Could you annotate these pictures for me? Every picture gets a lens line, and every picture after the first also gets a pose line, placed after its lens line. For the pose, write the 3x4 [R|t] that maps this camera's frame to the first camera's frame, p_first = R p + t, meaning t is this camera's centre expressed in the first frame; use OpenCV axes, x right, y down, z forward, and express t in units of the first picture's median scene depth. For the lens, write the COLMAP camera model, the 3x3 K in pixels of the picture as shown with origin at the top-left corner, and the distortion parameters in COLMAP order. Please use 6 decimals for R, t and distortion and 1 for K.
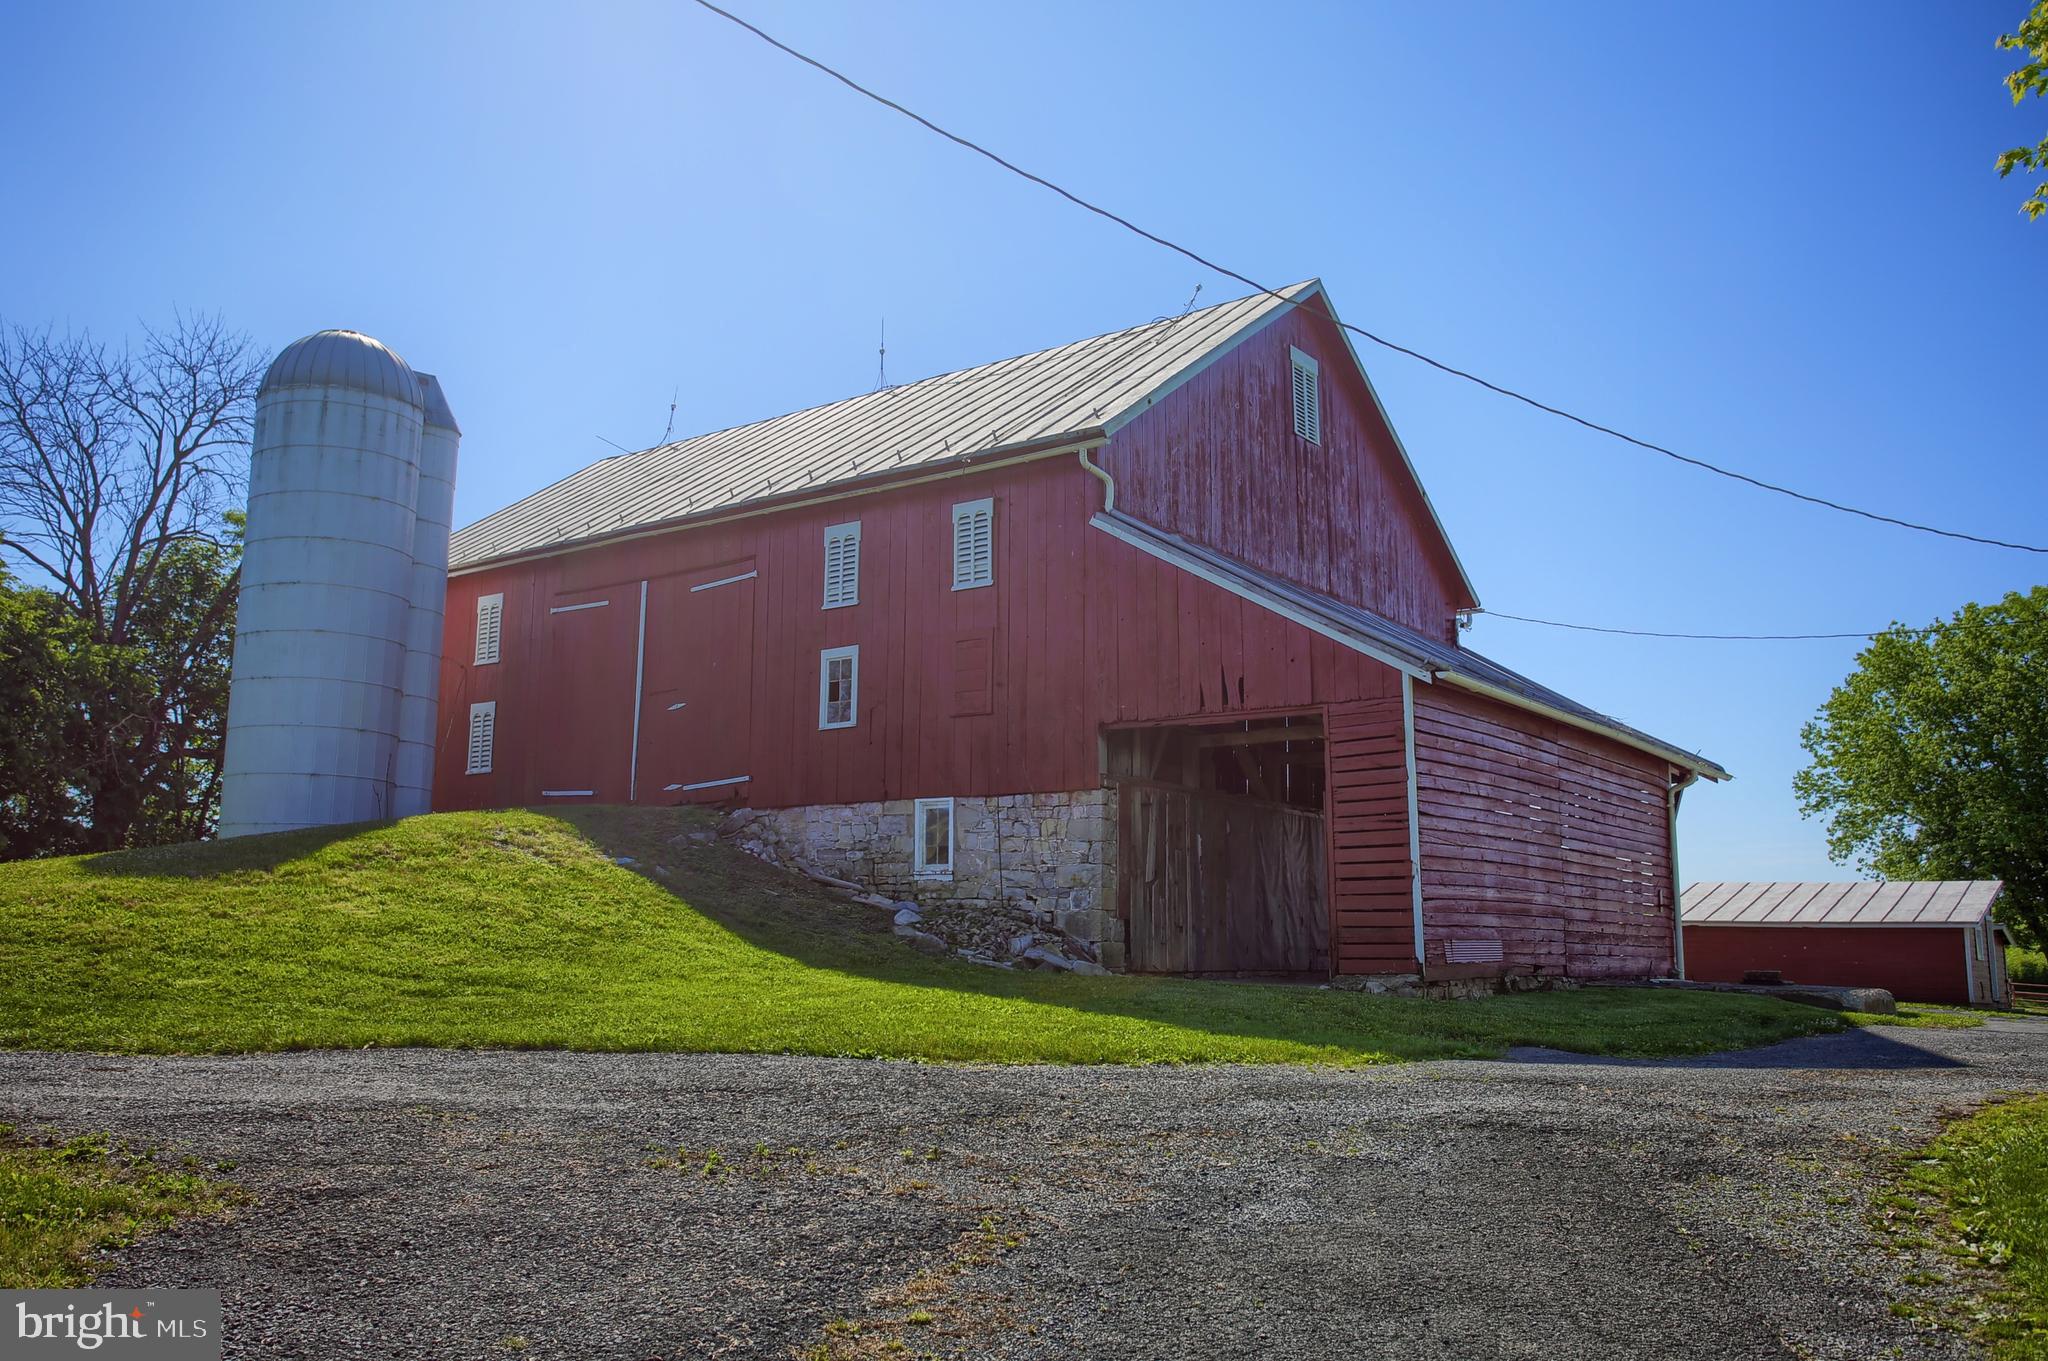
lens RADIAL K [[1561.6, 0, 1024.0], [0, 1561.6, 680.5], [0, 0, 1]] dist [0.010690, 0.005234]
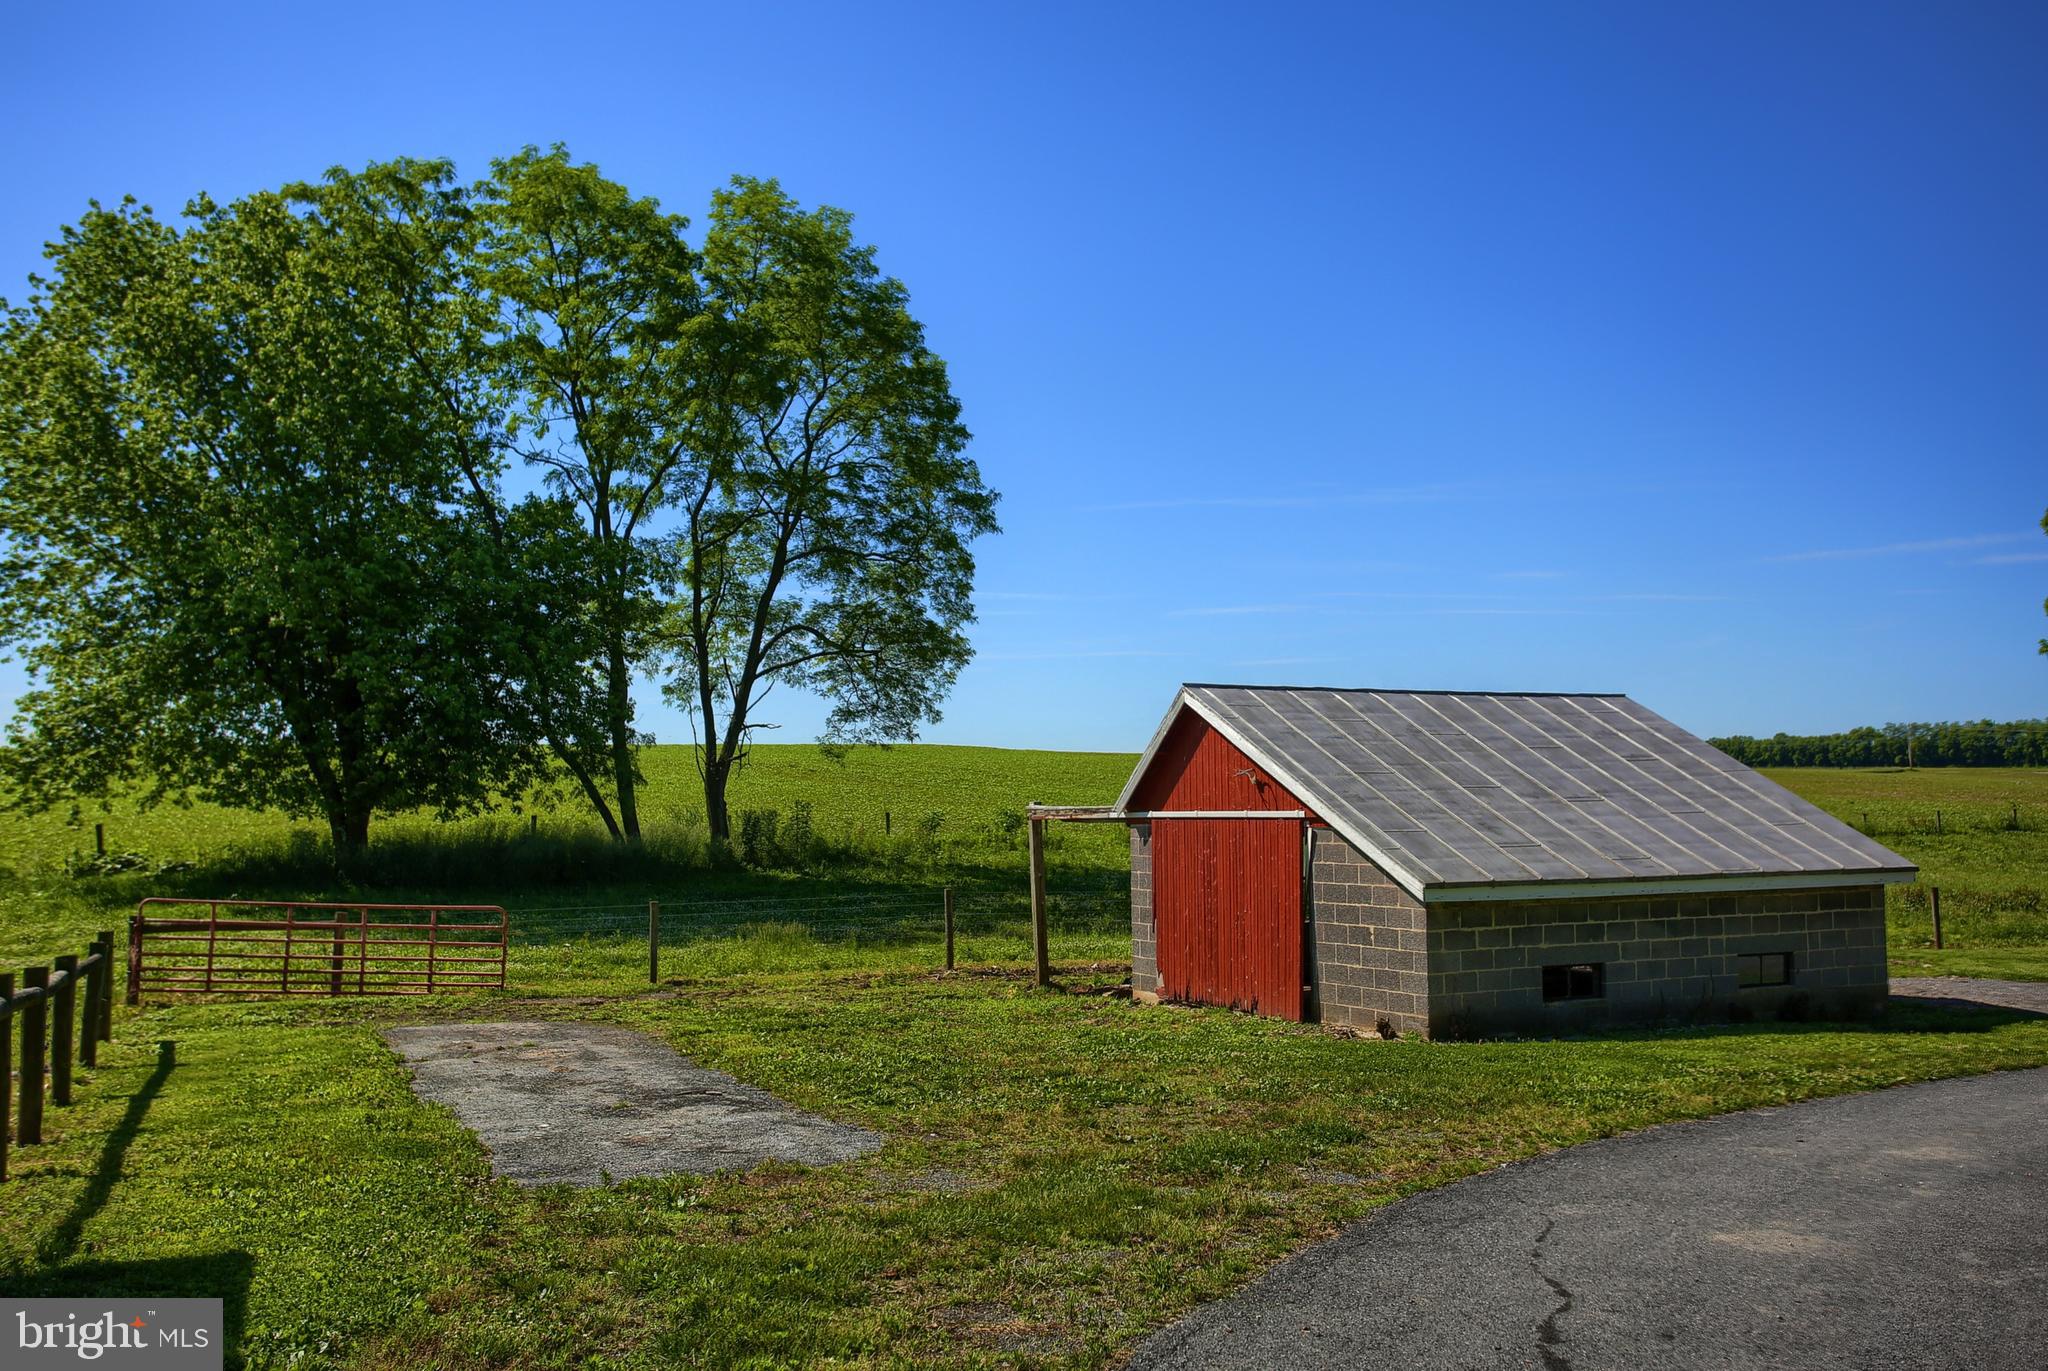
lens RADIAL K [[1681.1, 0, 1024.0], [0, 1681.1, 685.5], [0, 0, 1]] dist [0.004800, -0.005840]
pose [[0.586937, 0.030279, 0.809066, 0.271843], [-0.115028, 0.992282, 0.046311, 0.061698], [-0.801419, -0.120247, 0.585890, 0.399239]]
